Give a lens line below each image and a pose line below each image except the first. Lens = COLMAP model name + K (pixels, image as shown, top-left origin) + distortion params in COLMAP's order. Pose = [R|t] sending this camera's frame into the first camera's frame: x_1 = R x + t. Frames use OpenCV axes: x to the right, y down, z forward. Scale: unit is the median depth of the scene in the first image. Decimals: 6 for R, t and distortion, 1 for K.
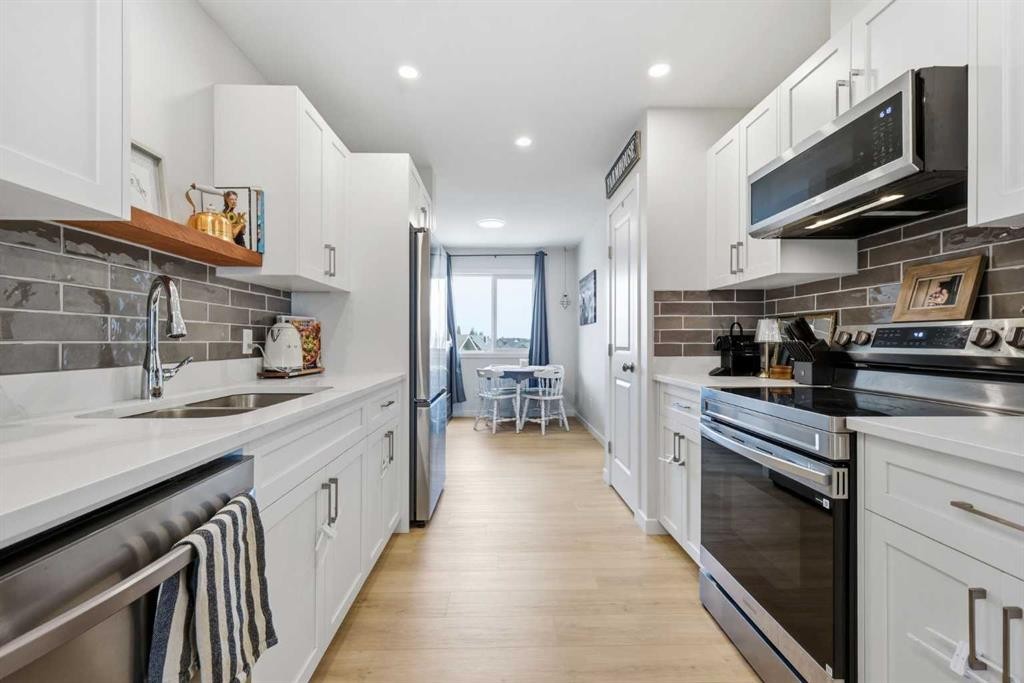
lens RADIAL K [[446.5, 0, 512.3], [0, 446.5, 337.6], [0, 0, 1]] dist [0.003020, 0.000288]
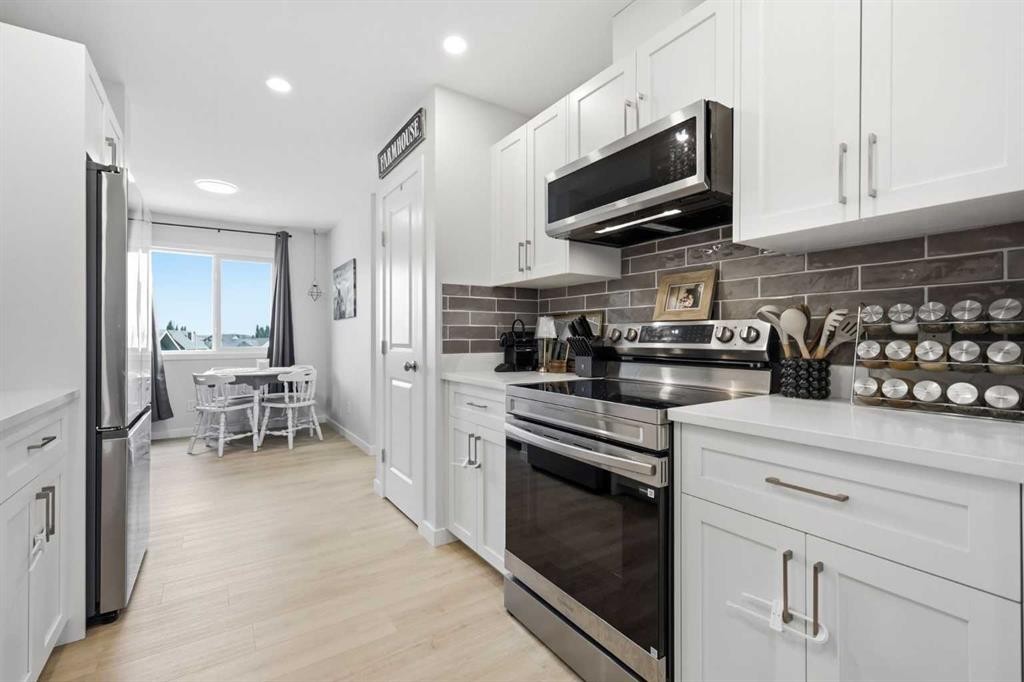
lens RADIAL K [[446.5, 0, 512.3], [0, 446.5, 337.1], [0, 0, 1]] dist [0.003020, 0.000288]
pose [[0.844996, -0.000148, 0.534772, -0.060638], [-0.003473, 0.999977, 0.005765, 0.001132], [-0.534761, -0.006729, 0.844977, 0.140514]]
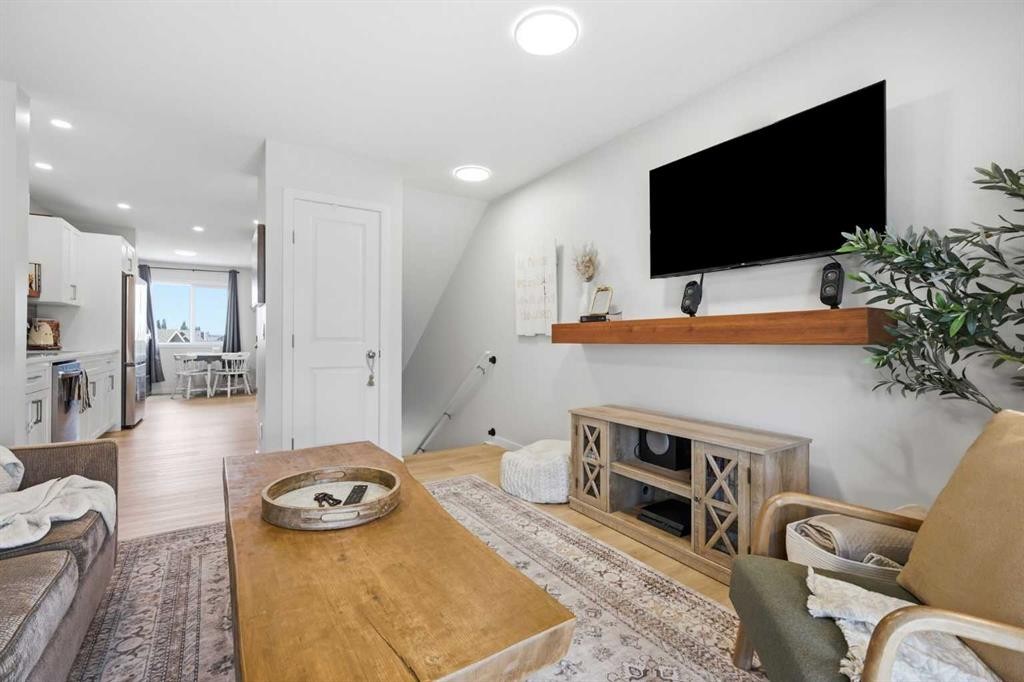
lens RADIAL K [[441.7, 0, 509.7], [0, 441.7, 334.4], [0, 0, 1]] dist [0.000881, 0.000027]
pose [[0.855138, 0.005958, 0.518366, 0.226482], [-0.005920, 0.999981, -0.001729, 0.008651], [-0.518366, -0.001590, 0.855157, -1.594444]]
